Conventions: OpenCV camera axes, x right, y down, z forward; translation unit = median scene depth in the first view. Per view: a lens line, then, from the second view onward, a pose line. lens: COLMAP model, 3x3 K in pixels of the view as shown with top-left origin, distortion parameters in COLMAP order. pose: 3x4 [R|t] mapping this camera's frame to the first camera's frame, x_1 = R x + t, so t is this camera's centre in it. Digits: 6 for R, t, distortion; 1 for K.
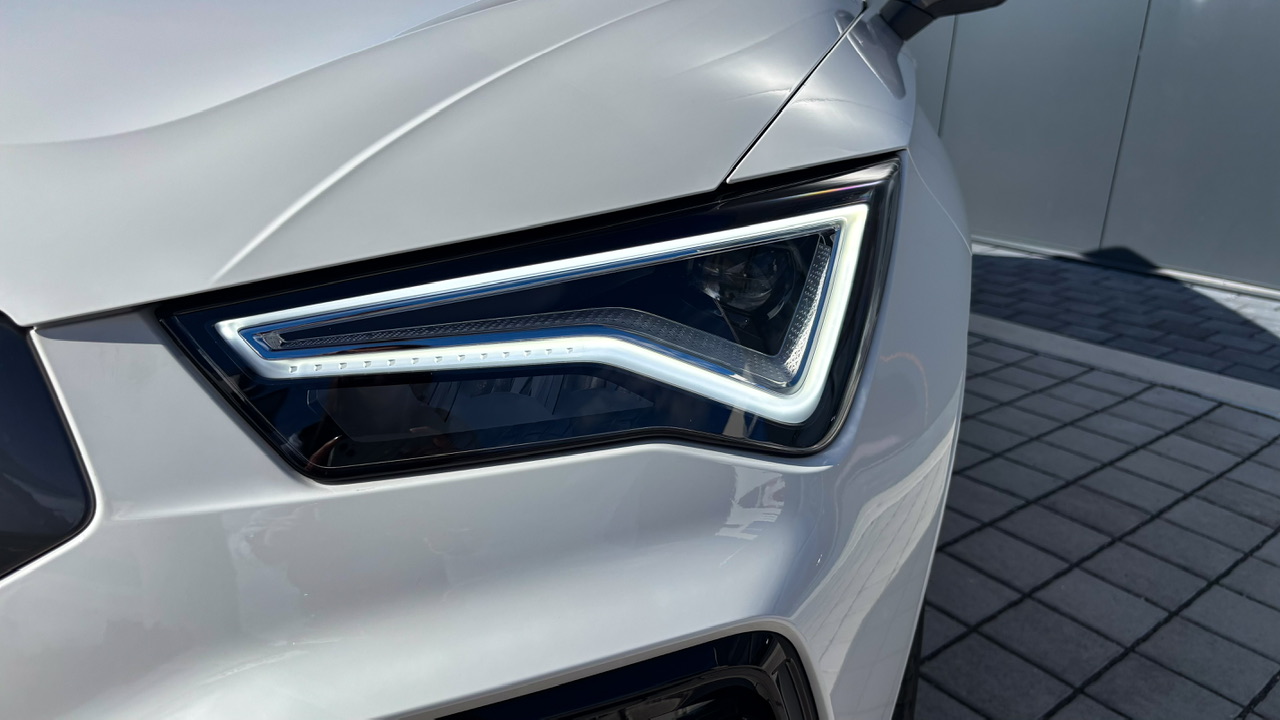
lens RADIAL K [[978.0, 0, 640.0], [0, 978.0, 360.0], [0, 0, 1]] dist [0.051897, -0.064782]
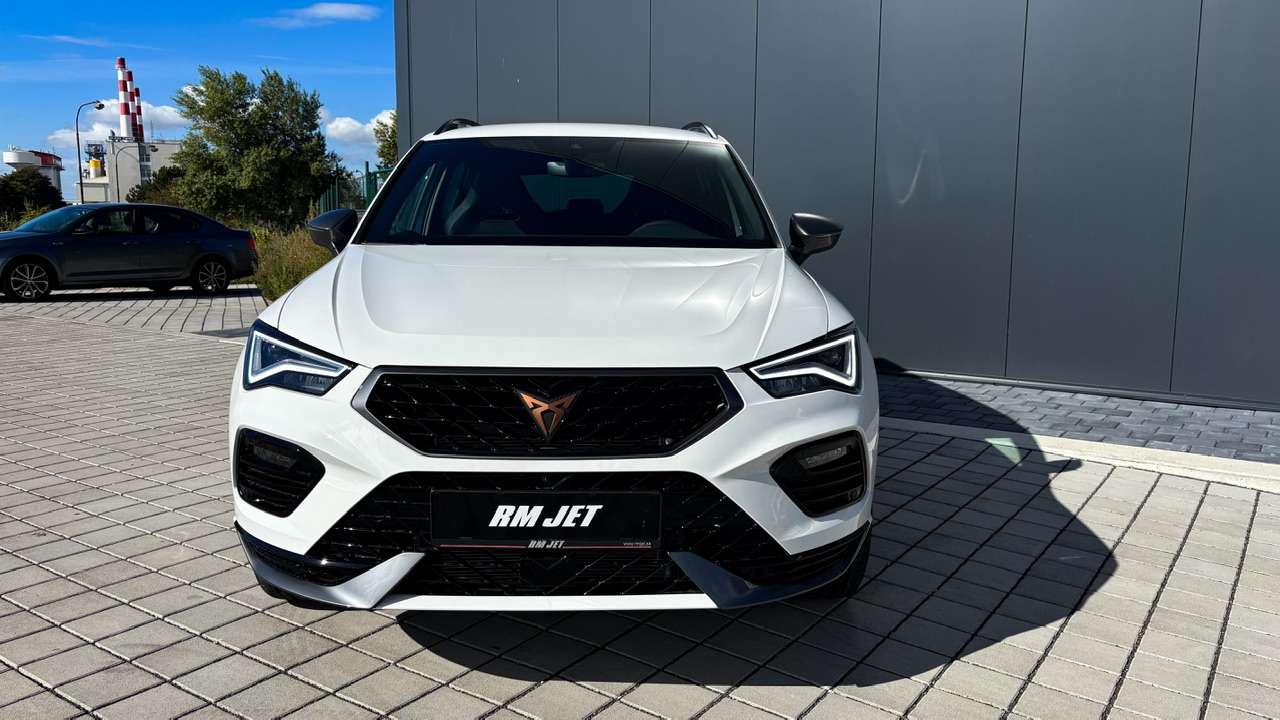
lens RADIAL K [[981.2, 0, 636.0], [0, 981.2, 339.9], [0, 0, 1]] dist [0.059613, -0.067237]
pose [[0.970550, -0.078402, 0.227784, -1.600252], [0.116939, 0.980012, -0.160941, 0.416624], [-0.210613, 0.182838, 0.960319, -2.763904]]
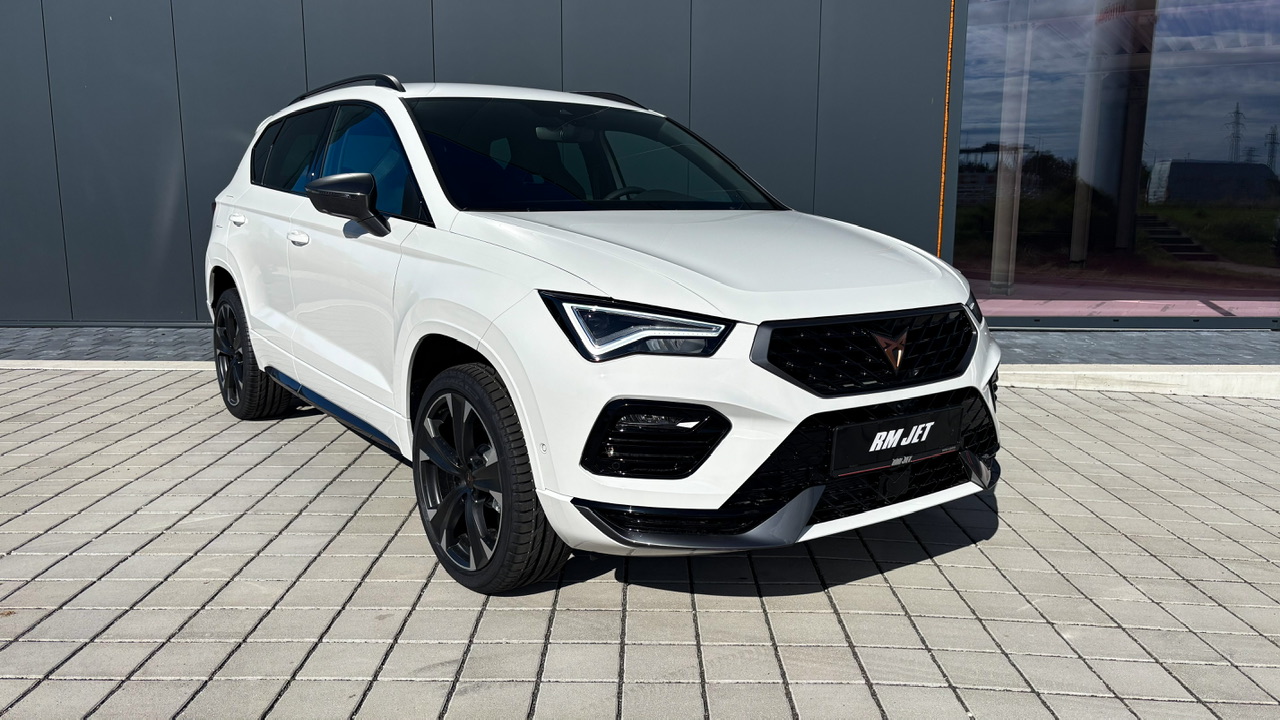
lens RADIAL K [[959.7, 0, 638.7], [0, 959.7, 379.3], [0, 0, 1]] dist [0.140703, -0.228419]
pose [[0.659325, -0.190897, 0.727220, -4.804717], [0.256487, 0.966317, 0.021121, -0.171618], [-0.706757, 0.172597, 0.686080, -1.256054]]
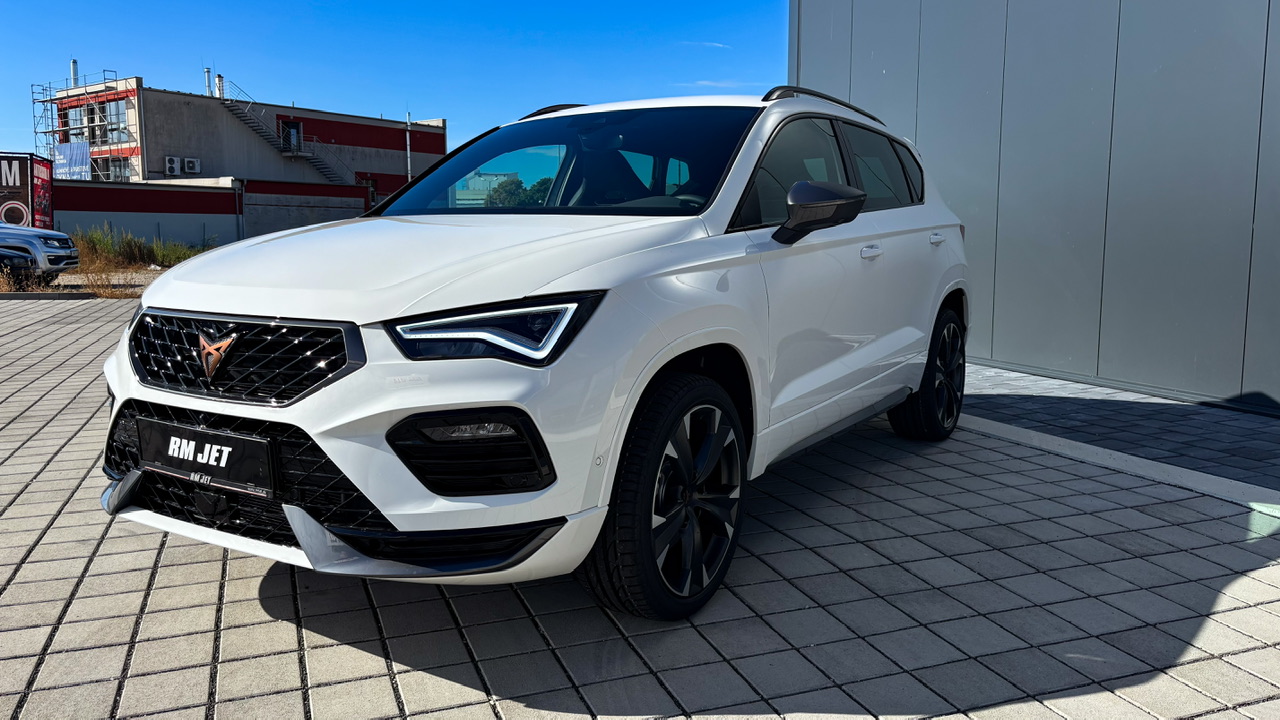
lens RADIAL K [[981.2, 0, 636.0], [0, 981.2, 339.9], [0, 0, 1]] dist [0.059613, -0.067237]
pose [[0.933389, -0.018538, -0.358386, 1.726001], [-0.056928, 0.978370, -0.198873, 0.667396], [0.354322, 0.206028, 0.912145, -2.120940]]
